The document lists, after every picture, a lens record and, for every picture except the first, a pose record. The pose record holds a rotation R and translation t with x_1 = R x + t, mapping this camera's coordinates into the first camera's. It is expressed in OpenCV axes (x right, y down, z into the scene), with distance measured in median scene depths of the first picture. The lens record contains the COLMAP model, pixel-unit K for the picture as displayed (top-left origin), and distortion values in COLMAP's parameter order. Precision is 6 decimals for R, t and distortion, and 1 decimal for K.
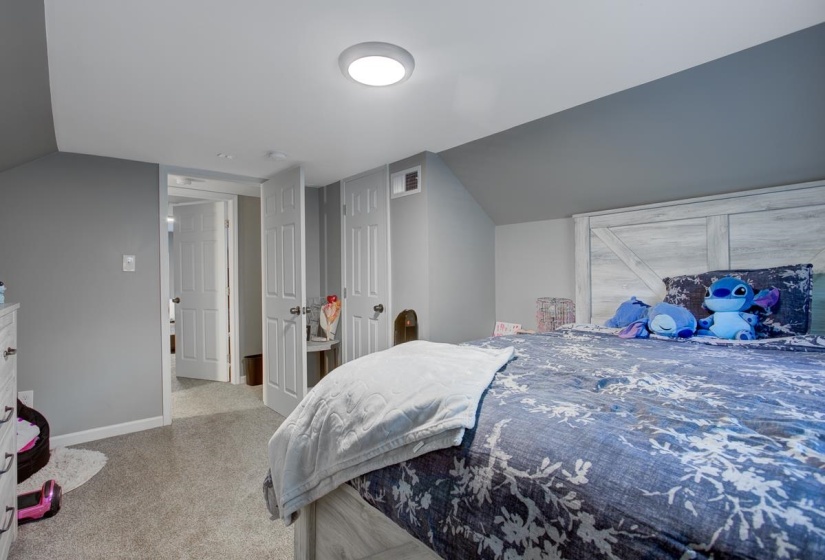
lens RADIAL K [[402.1, 0, 410.8], [0, 402.1, 279.6], [0, 0, 1]] dist [-0.006235, -0.000125]
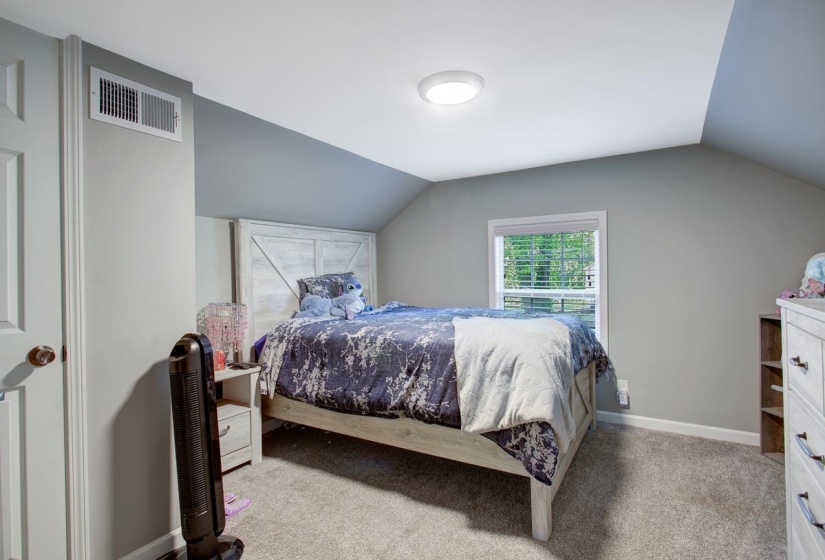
lens RADIAL K [[402.1, 0, 410.9], [0, 402.1, 275.4], [0, 0, 1]] dist [-0.006235, -0.000125]
pose [[-0.286941, 0.009617, 0.957900, -0.839050], [0.022933, 0.999732, -0.003167, -0.005054], [-0.957674, 0.021059, -0.287085, 1.066178]]
